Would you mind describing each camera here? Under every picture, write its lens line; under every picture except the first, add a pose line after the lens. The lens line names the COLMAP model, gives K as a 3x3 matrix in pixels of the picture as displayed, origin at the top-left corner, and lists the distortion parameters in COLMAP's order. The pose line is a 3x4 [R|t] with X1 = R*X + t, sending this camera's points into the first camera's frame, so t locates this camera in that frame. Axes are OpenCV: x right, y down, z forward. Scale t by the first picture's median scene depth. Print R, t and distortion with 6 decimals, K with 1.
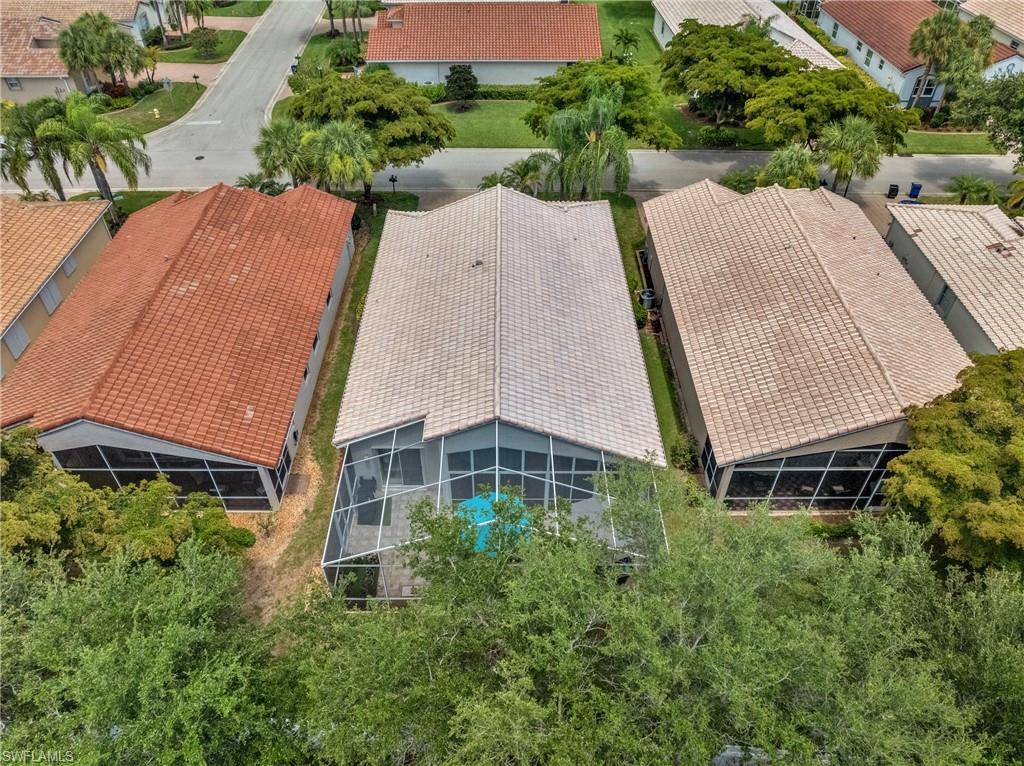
lens RADIAL K [[722.2, 0, 514.8], [0, 722.2, 380.9], [0, 0, 1]] dist [-0.040165, 0.000696]
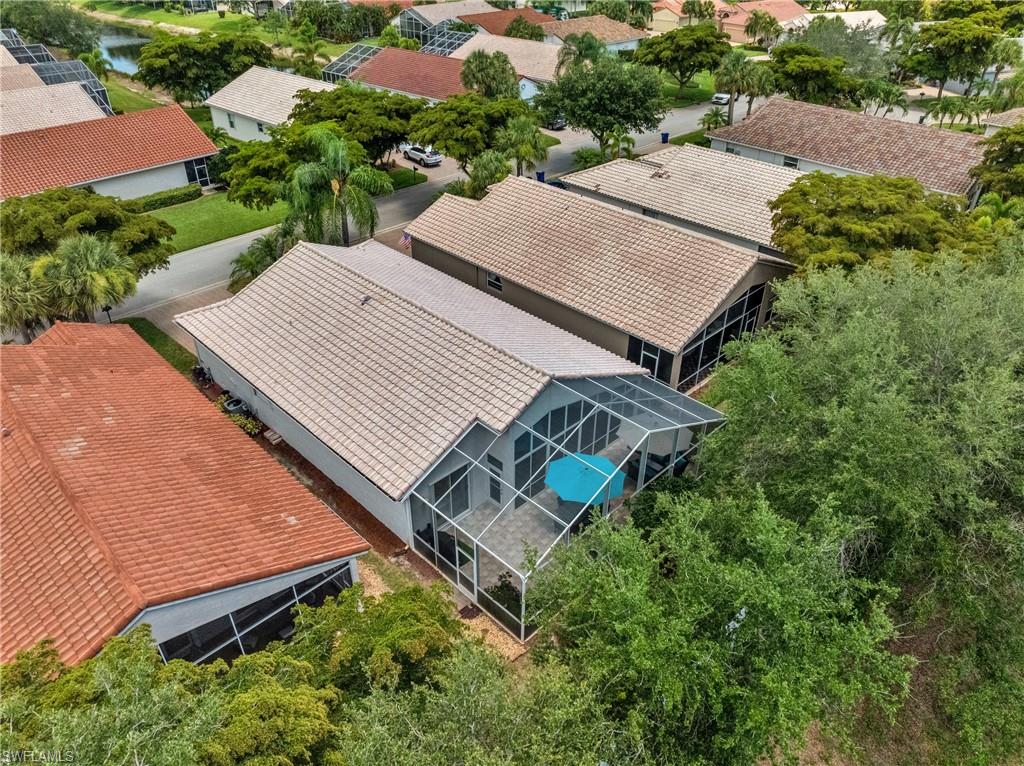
lens RADIAL K [[722.2, 0, 513.8], [0, 722.2, 384.2], [0, 0, 1]] dist [-0.040165, 0.000696]
pose [[0.714211, -0.391466, 0.580222, -0.415711], [0.472063, 0.881460, 0.013630, 0.012687], [-0.516778, 0.264166, 0.814345, 0.123013]]
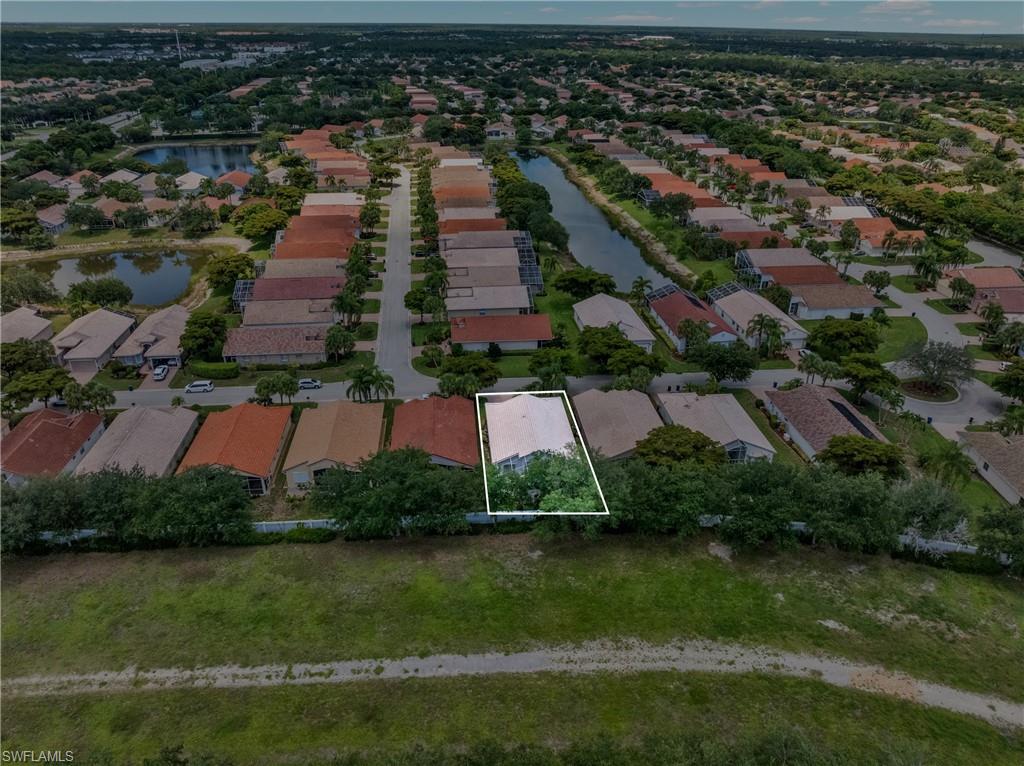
lens RADIAL K [[722.2, 0, 510.8], [0, 722.2, 383.9], [0, 0, 1]] dist [-0.040165, 0.000696]
pose [[0.996867, -0.034013, 0.071413, -0.280602], [0.051561, 0.964075, -0.260578, 0.455231], [-0.059984, 0.263444, 0.962808, -1.834121]]
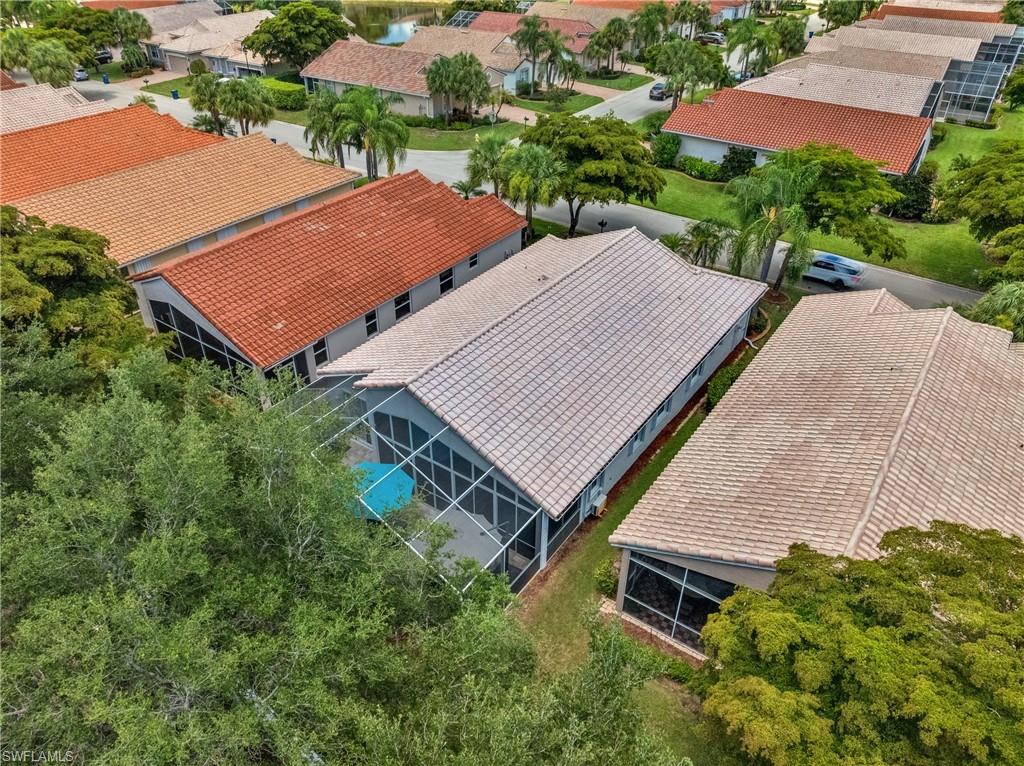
lens RADIAL K [[722.2, 0, 513.0], [0, 722.2, 384.8], [0, 0, 1]] dist [-0.040165, 0.000696]
pose [[0.809279, 0.330465, -0.485654, 0.354553], [-0.396198, 0.917462, -0.035921, 0.017442], [0.433698, 0.221485, 0.873413, 0.125890]]
